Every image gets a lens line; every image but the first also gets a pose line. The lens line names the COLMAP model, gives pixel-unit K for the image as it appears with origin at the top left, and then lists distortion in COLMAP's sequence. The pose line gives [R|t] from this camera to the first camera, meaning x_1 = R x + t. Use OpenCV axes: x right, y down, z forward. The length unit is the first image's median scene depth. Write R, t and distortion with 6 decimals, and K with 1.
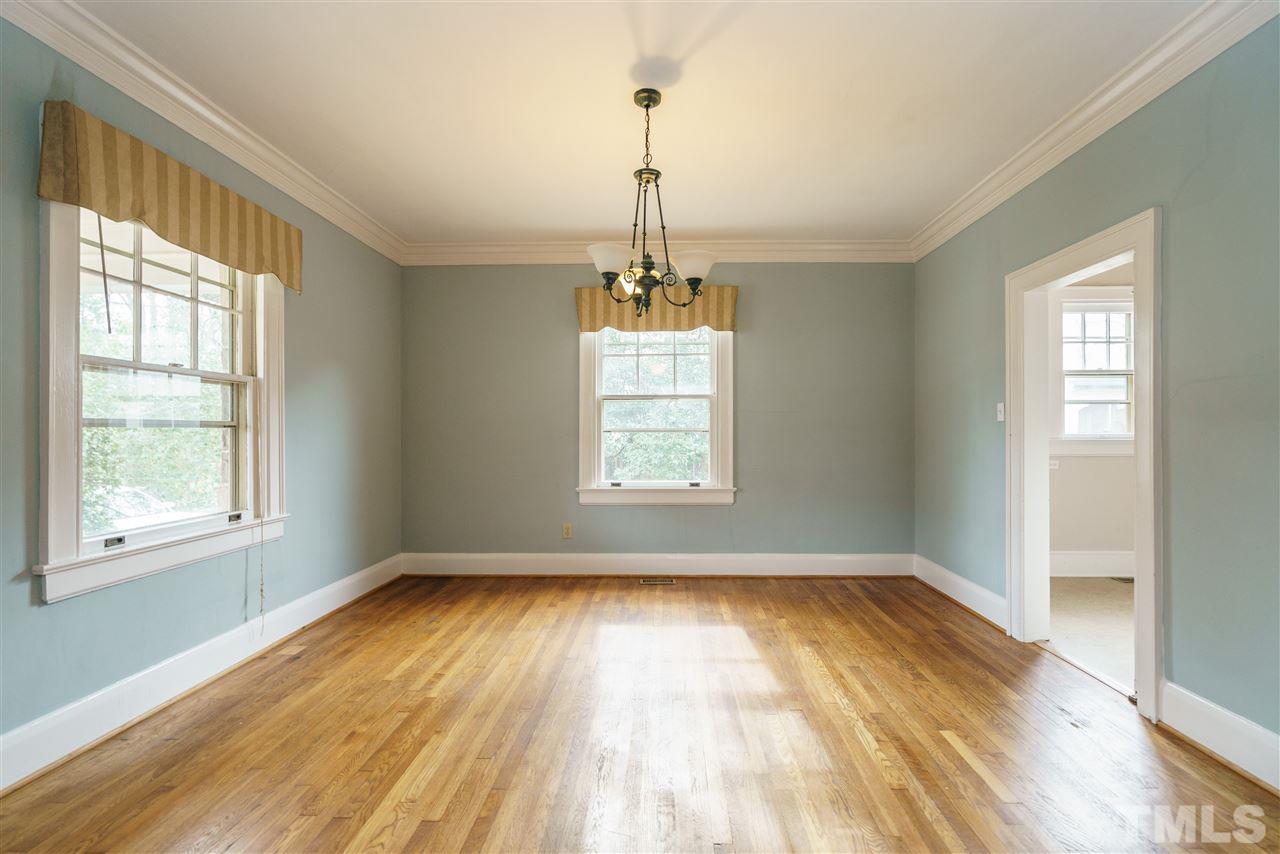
lens RADIAL K [[611.4, 0, 646.2], [0, 611.4, 425.8], [0, 0, 1]] dist [0.002266, 0.001201]
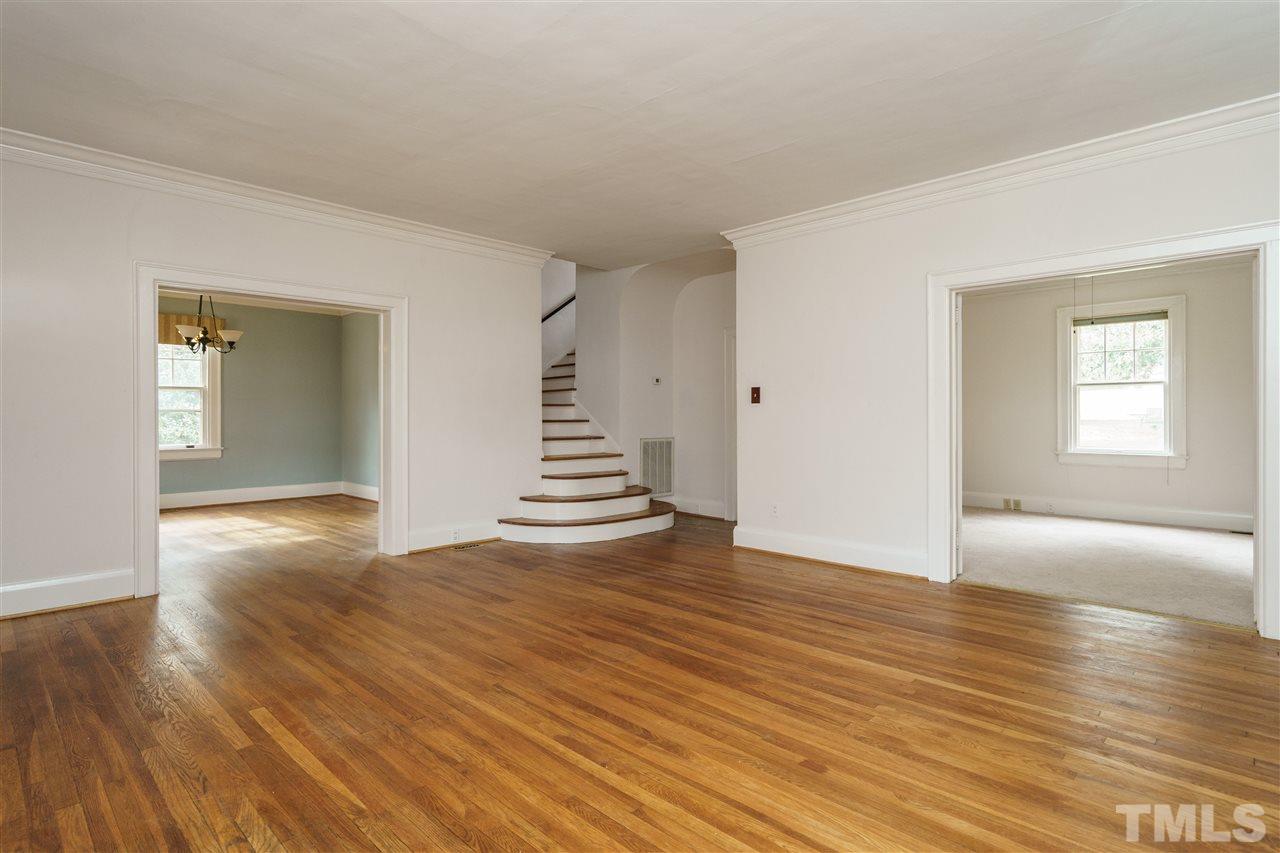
lens RADIAL K [[611.4, 0, 644.5], [0, 611.4, 419.5], [0, 0, 1]] dist [0.002266, 0.001201]
pose [[0.668076, -0.000287, 0.744093, -0.301658], [-0.004584, 0.999979, 0.004502, 0.017706], [-0.744079, -0.006419, 0.668061, -0.857955]]
